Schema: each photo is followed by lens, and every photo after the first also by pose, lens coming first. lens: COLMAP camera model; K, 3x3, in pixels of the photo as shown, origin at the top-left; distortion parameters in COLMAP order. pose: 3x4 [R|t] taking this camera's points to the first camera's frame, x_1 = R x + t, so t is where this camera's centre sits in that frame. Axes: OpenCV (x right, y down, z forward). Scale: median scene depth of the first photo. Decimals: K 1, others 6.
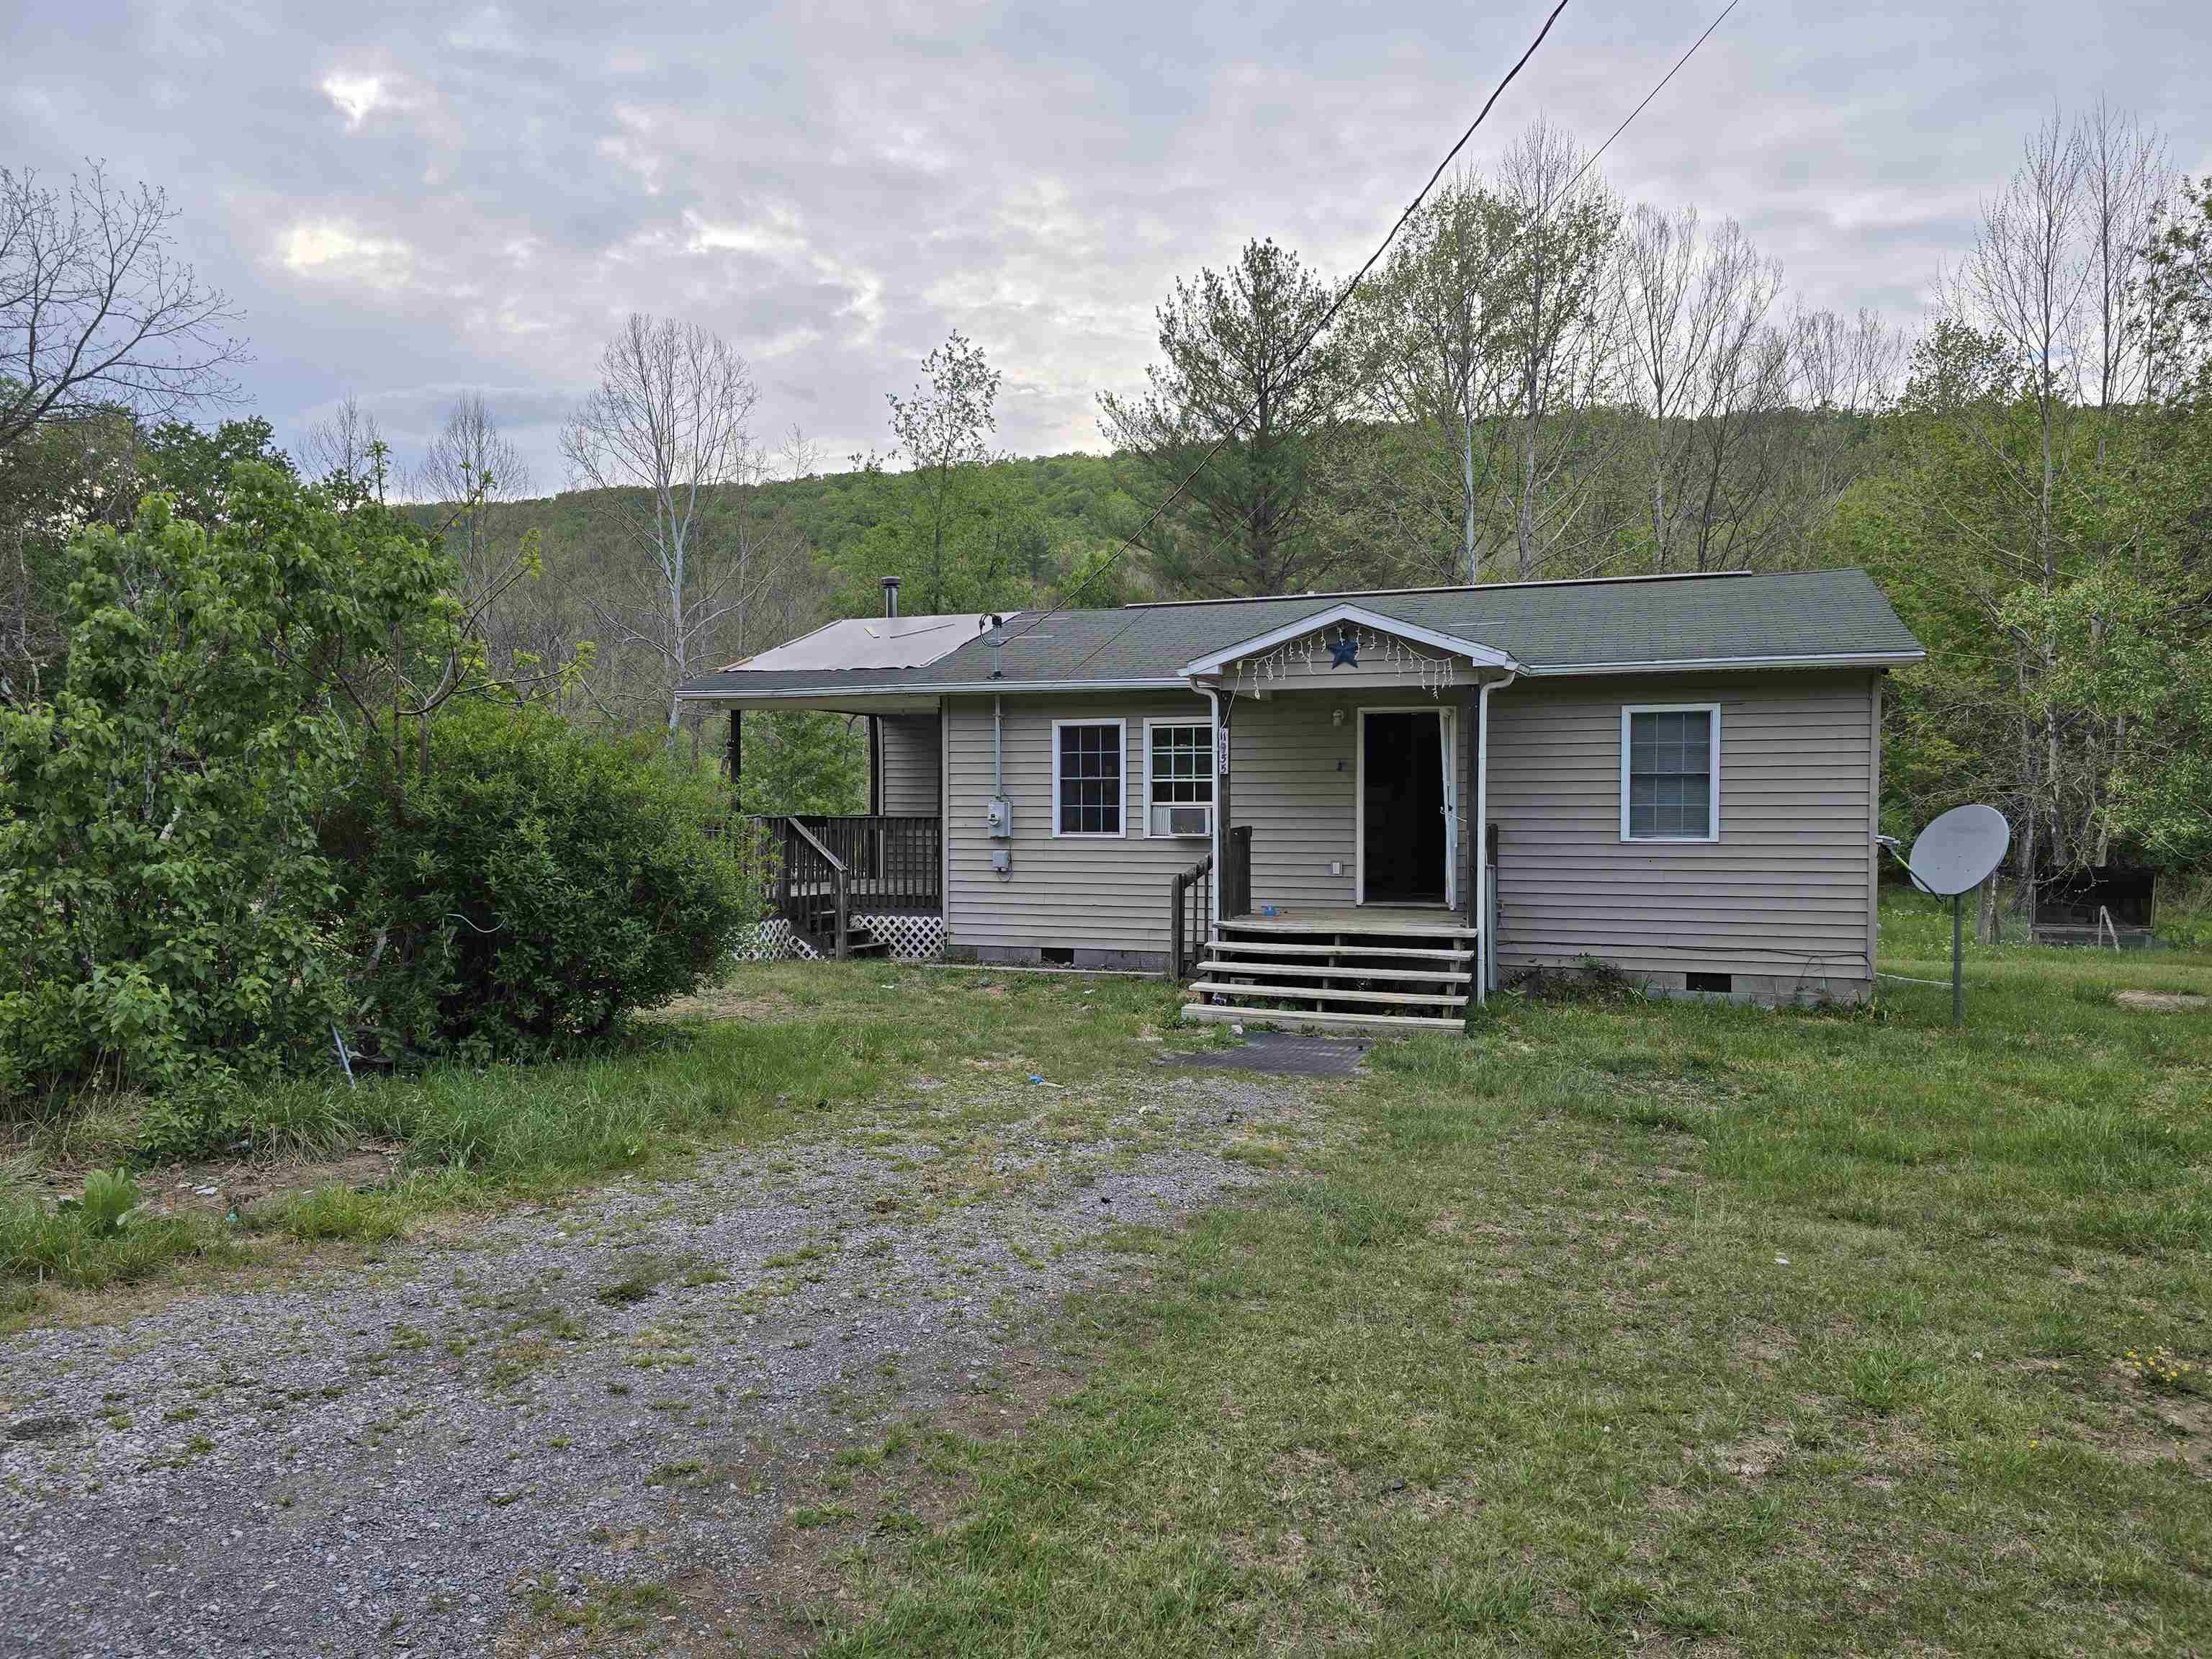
lens RADIAL K [[1815.4, 0, 1153.0], [0, 1815.4, 844.0], [0, 0, 1]] dist [0.088938, -0.103896]
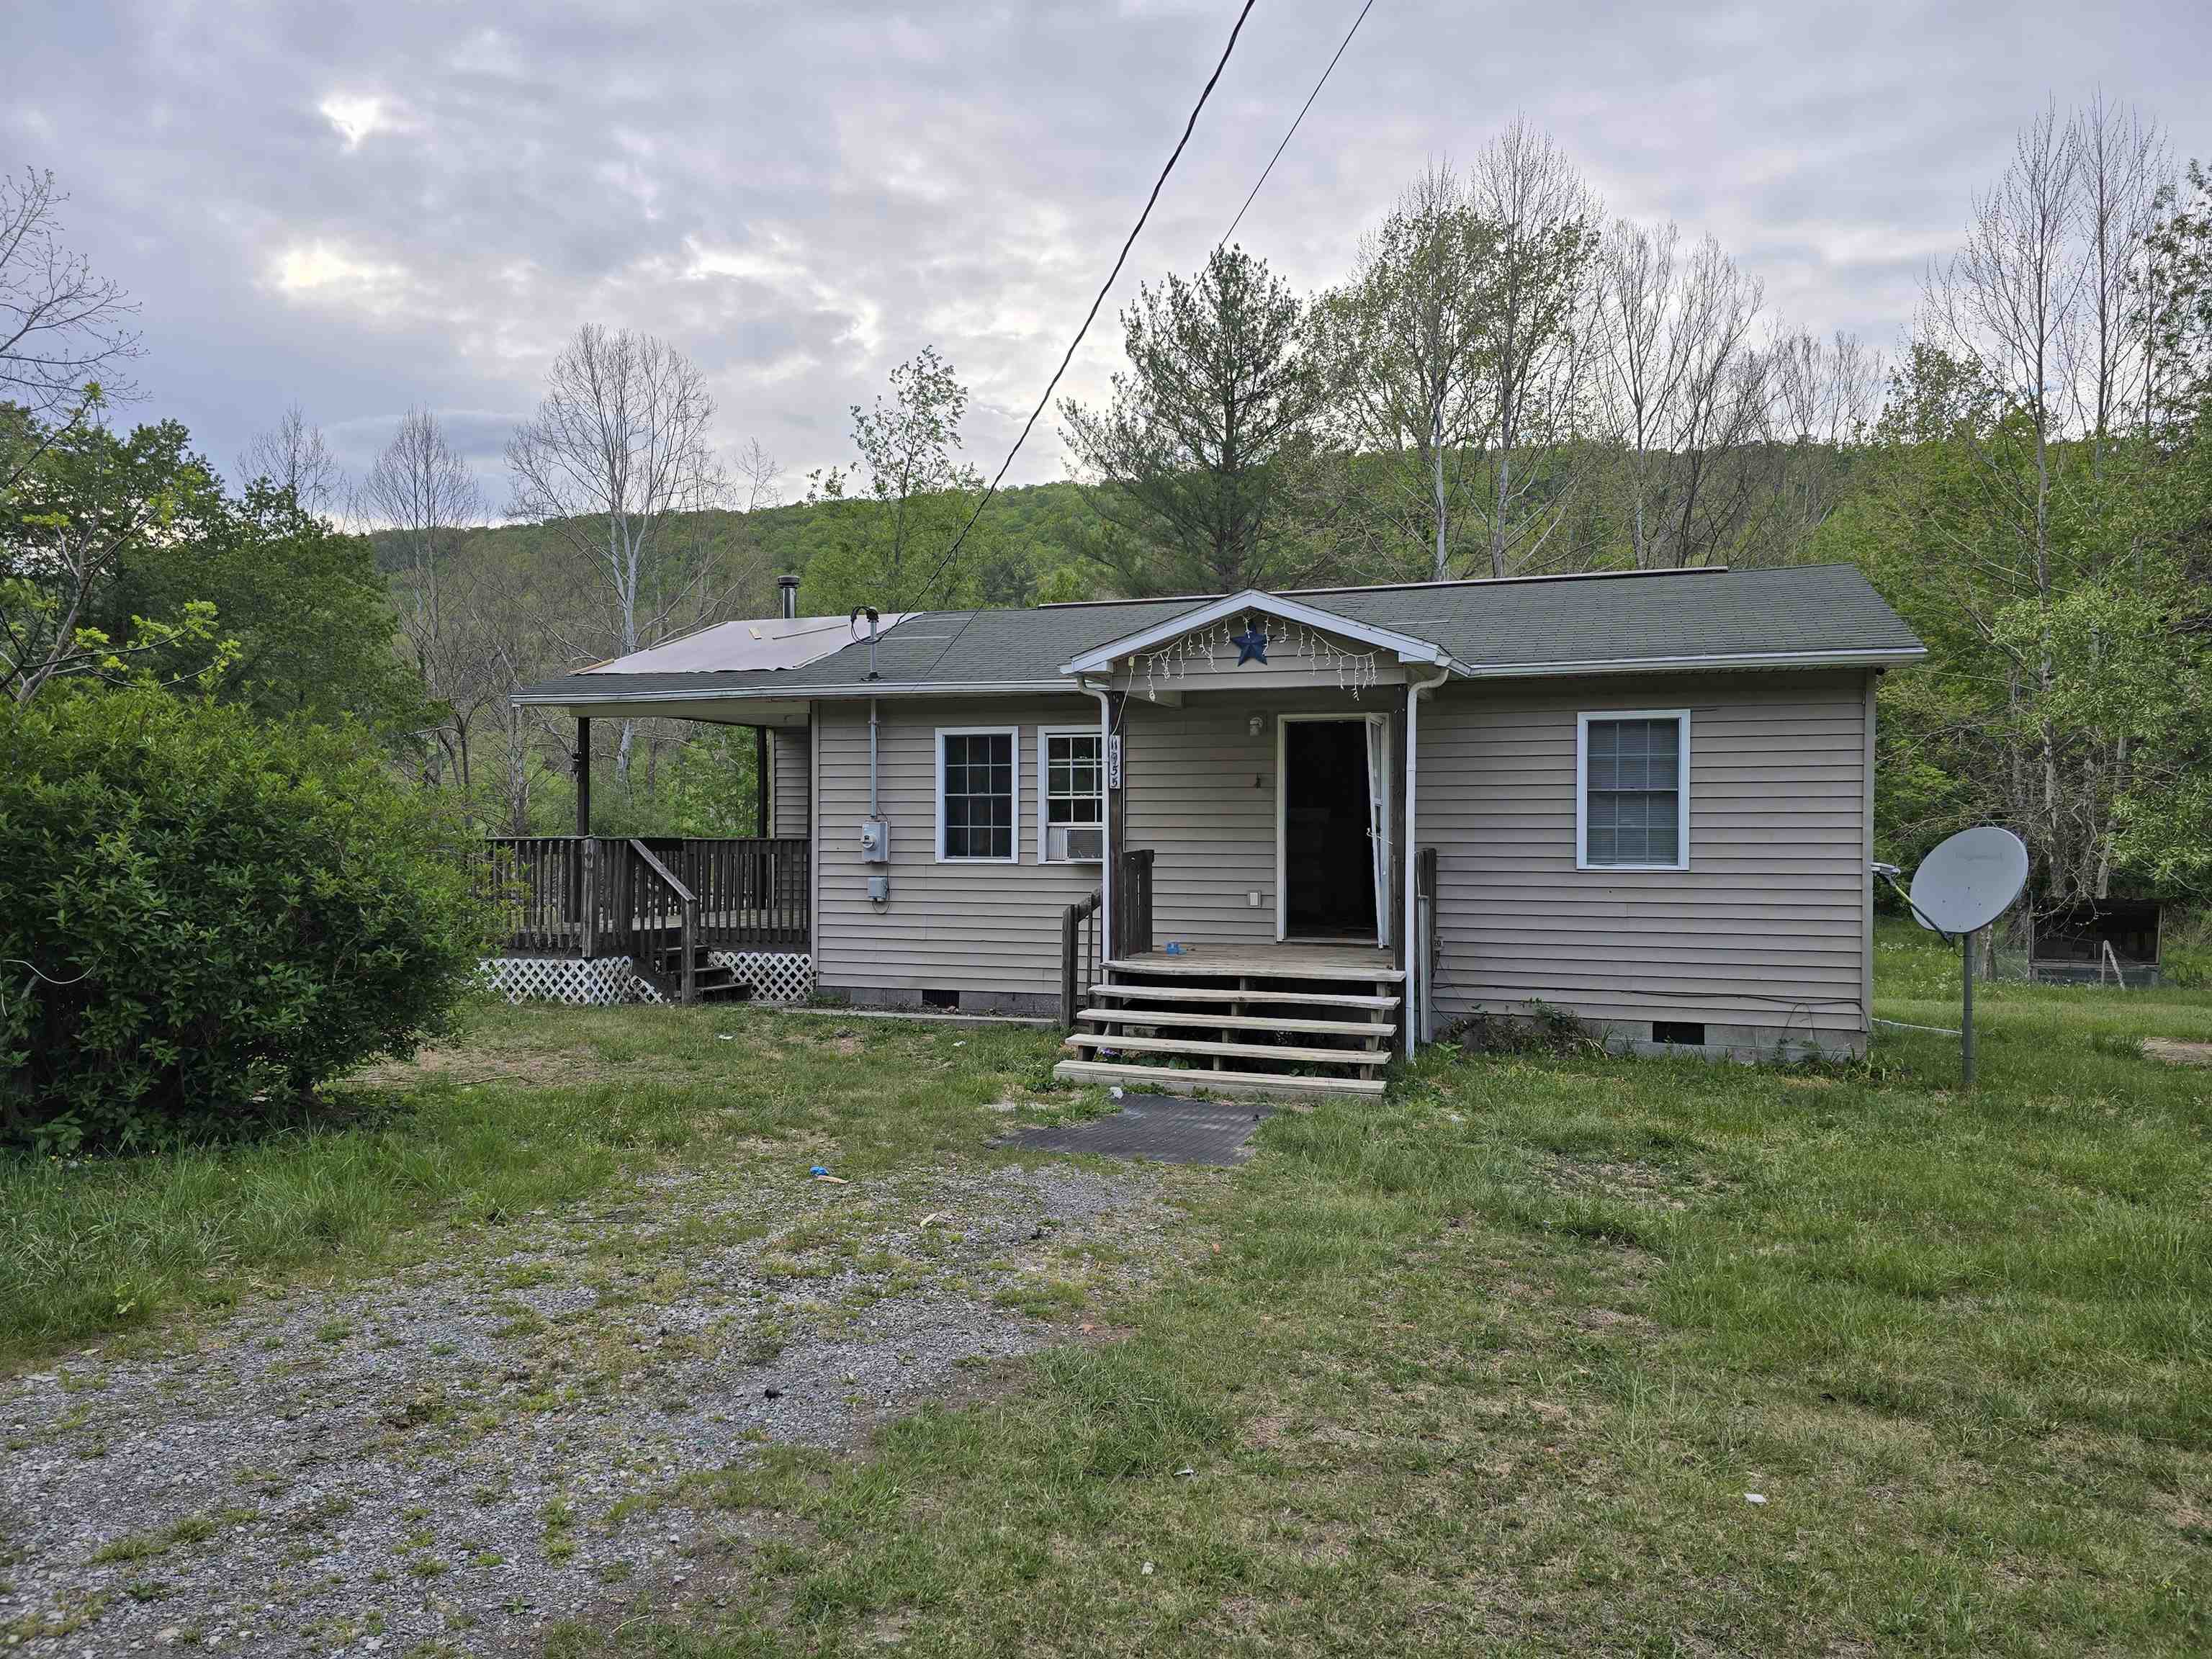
lens RADIAL K [[1747.4, 0, 1205.4], [0, 1747.4, 838.8], [0, 0, 1]] dist [0.123847, -0.156250]
pose [[0.999749, 0.003020, 0.022200, 0.055810], [-0.002592, 0.999811, -0.019274, 0.000752], [-0.022254, 0.019212, 0.999568, 0.154862]]
